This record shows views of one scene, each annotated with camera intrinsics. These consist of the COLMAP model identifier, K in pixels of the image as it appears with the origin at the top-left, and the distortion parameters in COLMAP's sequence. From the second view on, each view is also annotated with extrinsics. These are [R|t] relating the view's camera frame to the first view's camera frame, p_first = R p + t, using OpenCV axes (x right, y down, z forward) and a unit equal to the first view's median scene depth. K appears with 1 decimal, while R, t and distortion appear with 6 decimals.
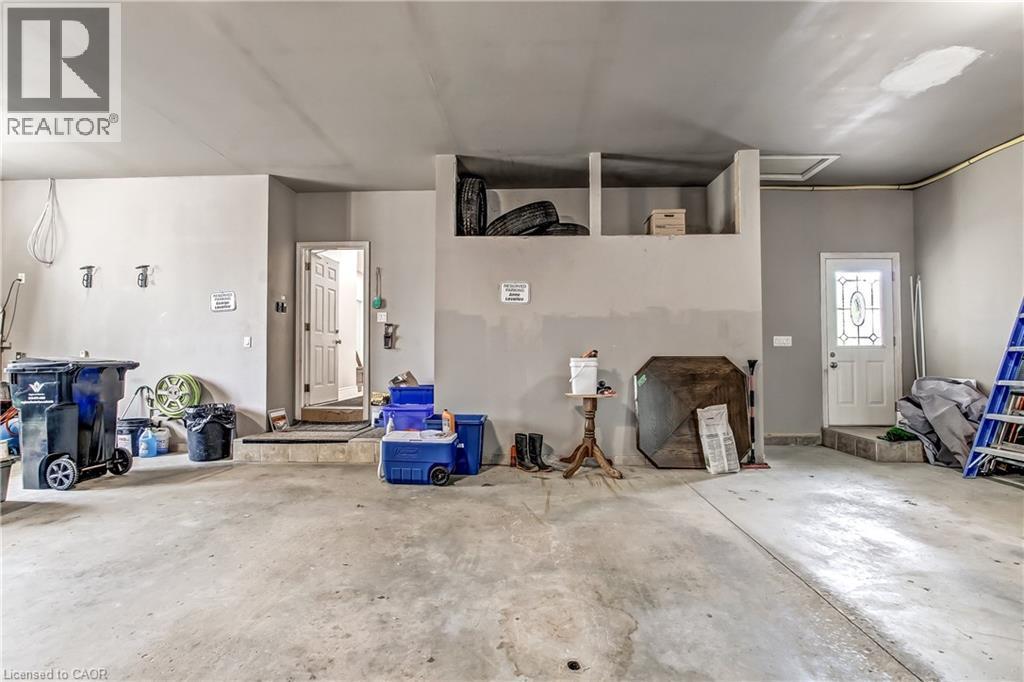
lens RADIAL K [[473.5, 0, 514.3], [0, 473.5, 344.1], [0, 0, 1]] dist [-0.013866, 0.000270]
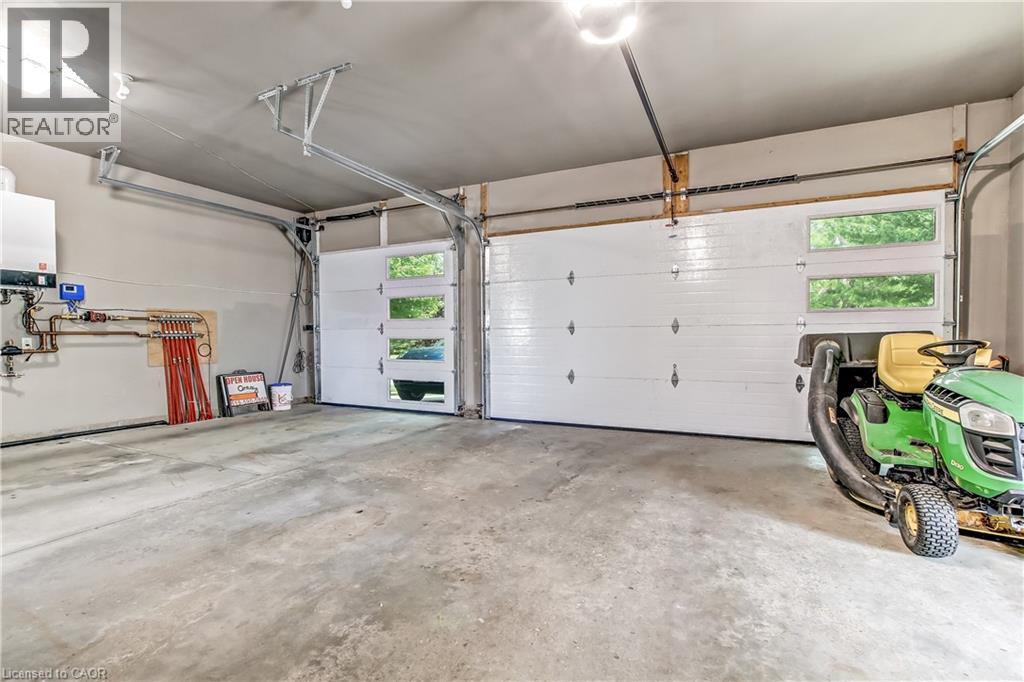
lens RADIAL K [[473.5, 0, 511.7], [0, 473.5, 342.9], [0, 0, 1]] dist [-0.013866, 0.000270]
pose [[-0.918187, 0.001281, 0.396145, -0.859700], [-0.004268, 0.999905, -0.013127, 0.049243], [-0.396124, -0.013744, -0.918094, 1.868458]]
